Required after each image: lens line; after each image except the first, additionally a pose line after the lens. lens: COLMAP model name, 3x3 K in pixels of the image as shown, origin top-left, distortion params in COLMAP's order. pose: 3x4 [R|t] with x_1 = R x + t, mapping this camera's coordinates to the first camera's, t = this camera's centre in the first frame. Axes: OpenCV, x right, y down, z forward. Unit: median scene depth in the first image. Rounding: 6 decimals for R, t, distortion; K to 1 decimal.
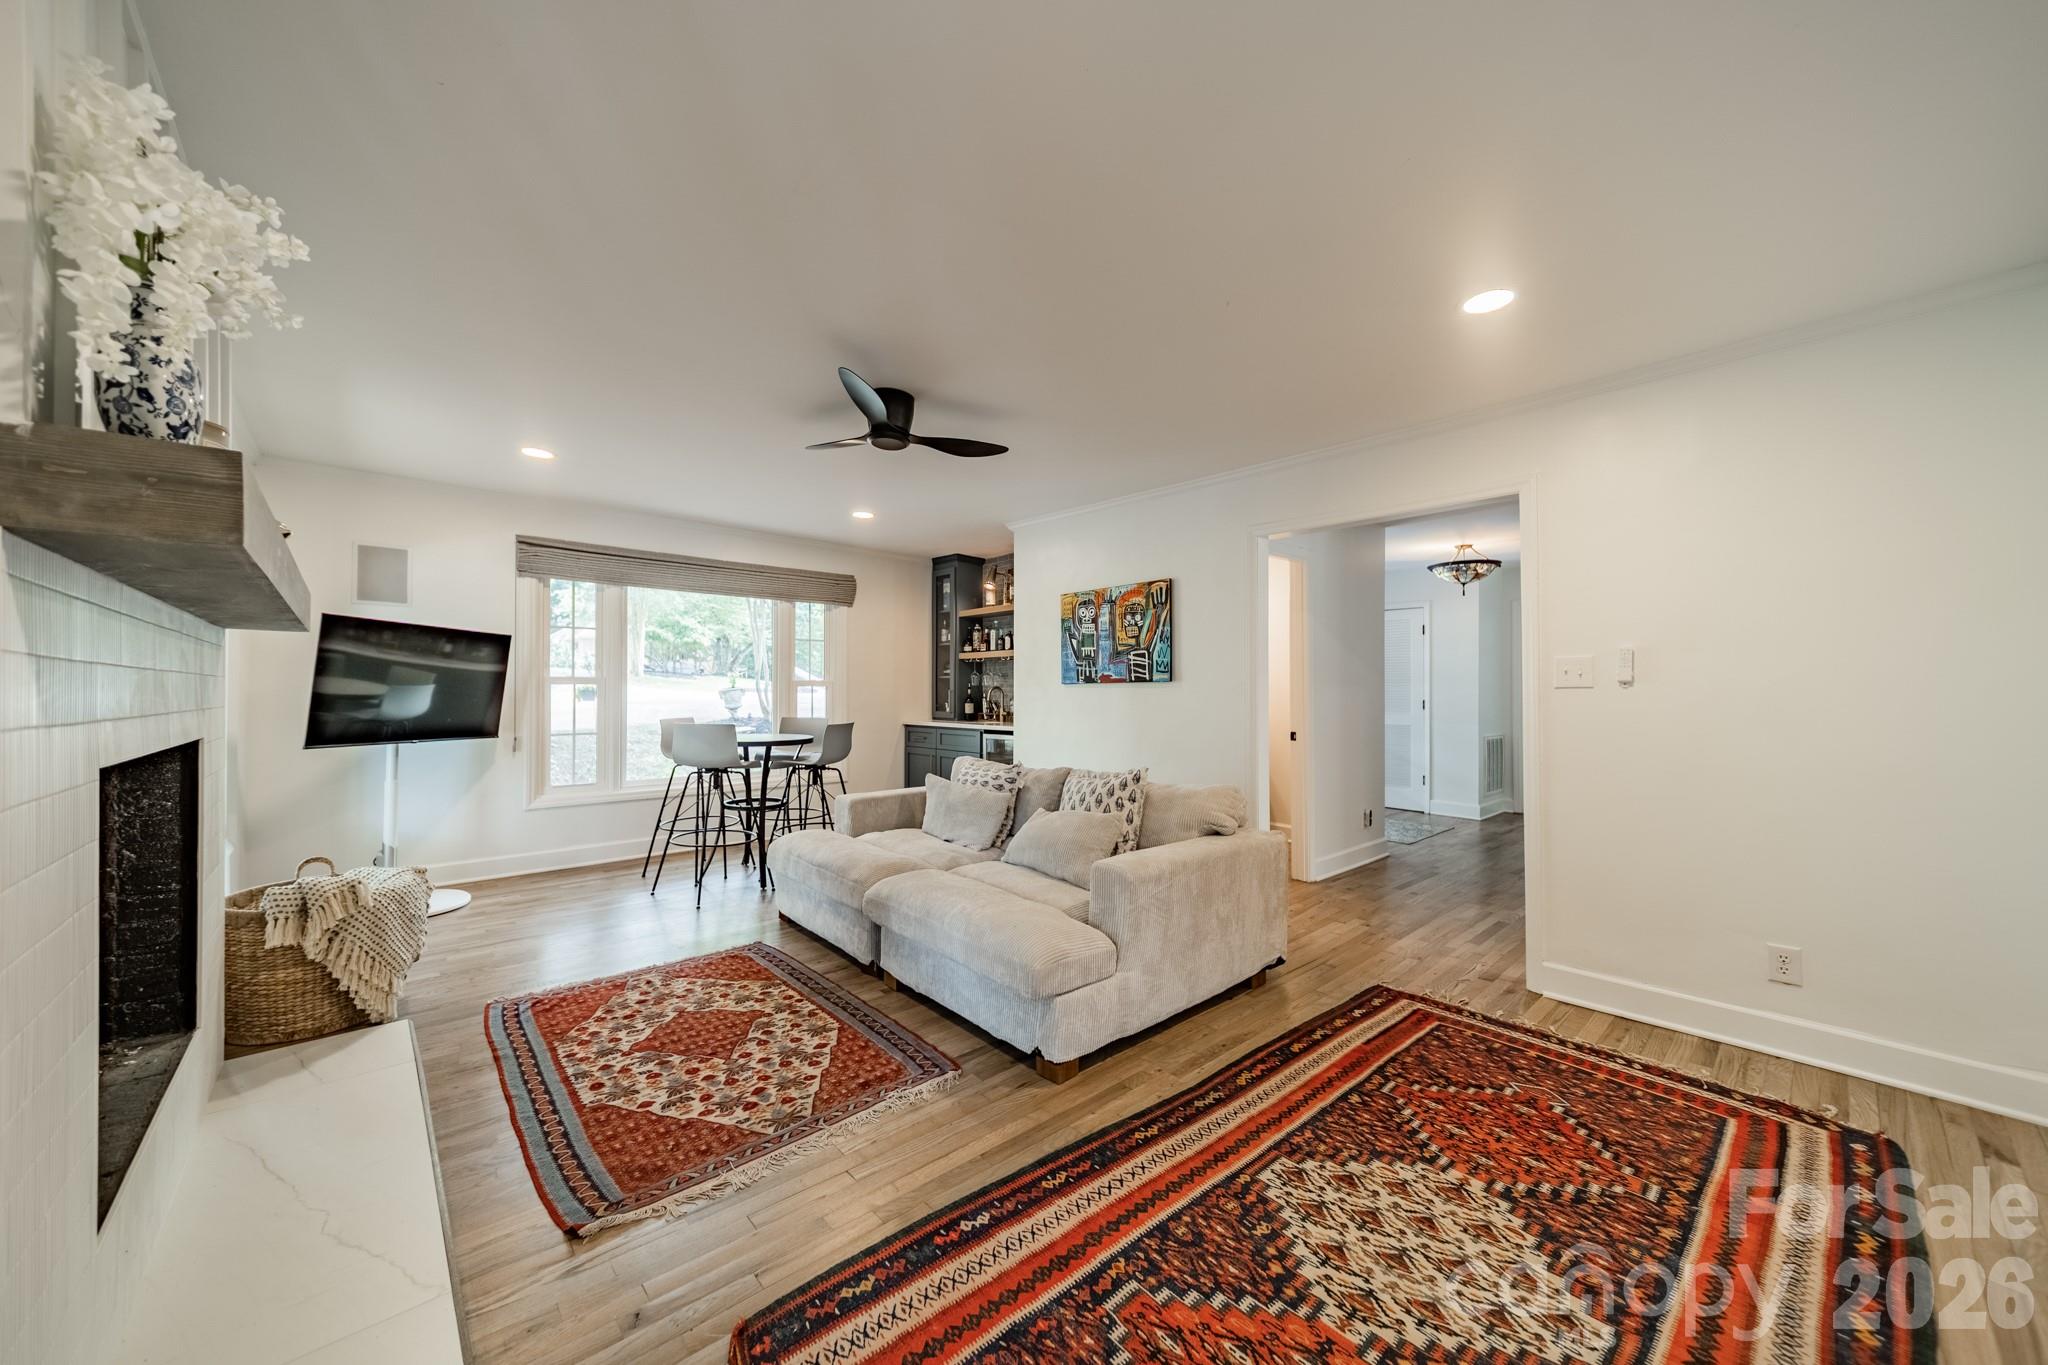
lens RADIAL K [[728.7, 0, 1019.8], [0, 728.7, 709.3], [0, 0, 1]] dist [0.008447, -0.000135]
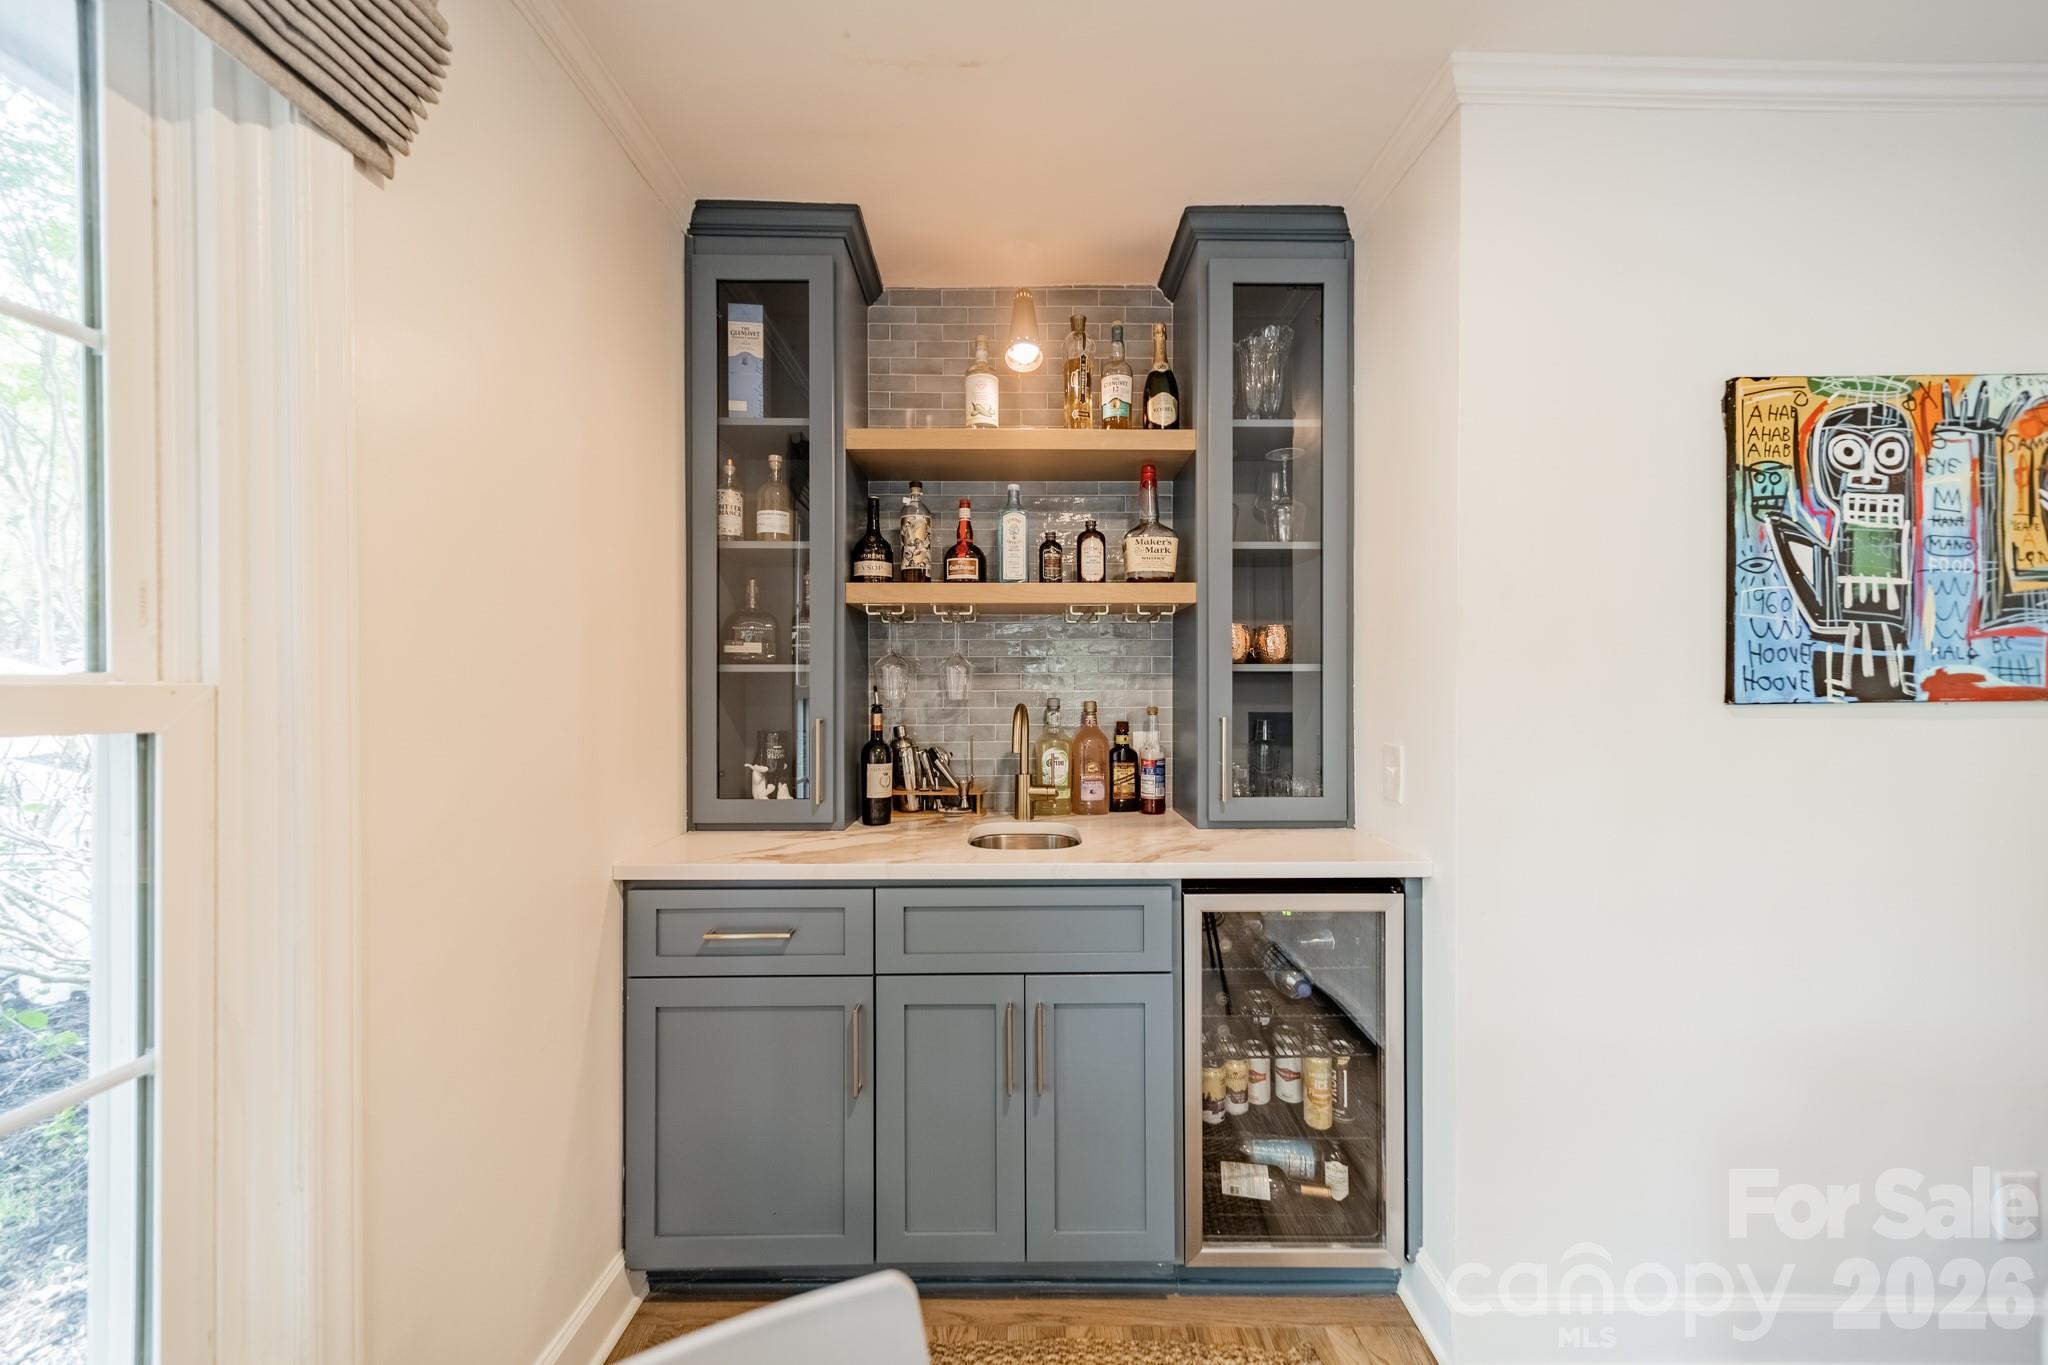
lens RADIAL K [[728.7, 0, 1034.2], [0, 728.7, 674.3], [0, 0, 1]] dist [0.008447, -0.000135]
pose [[0.646095, -0.003446, 0.763249, -0.337077], [0.024078, 0.999584, -0.015869, -0.050137], [-0.762877, 0.028630, 0.645909, 1.068650]]
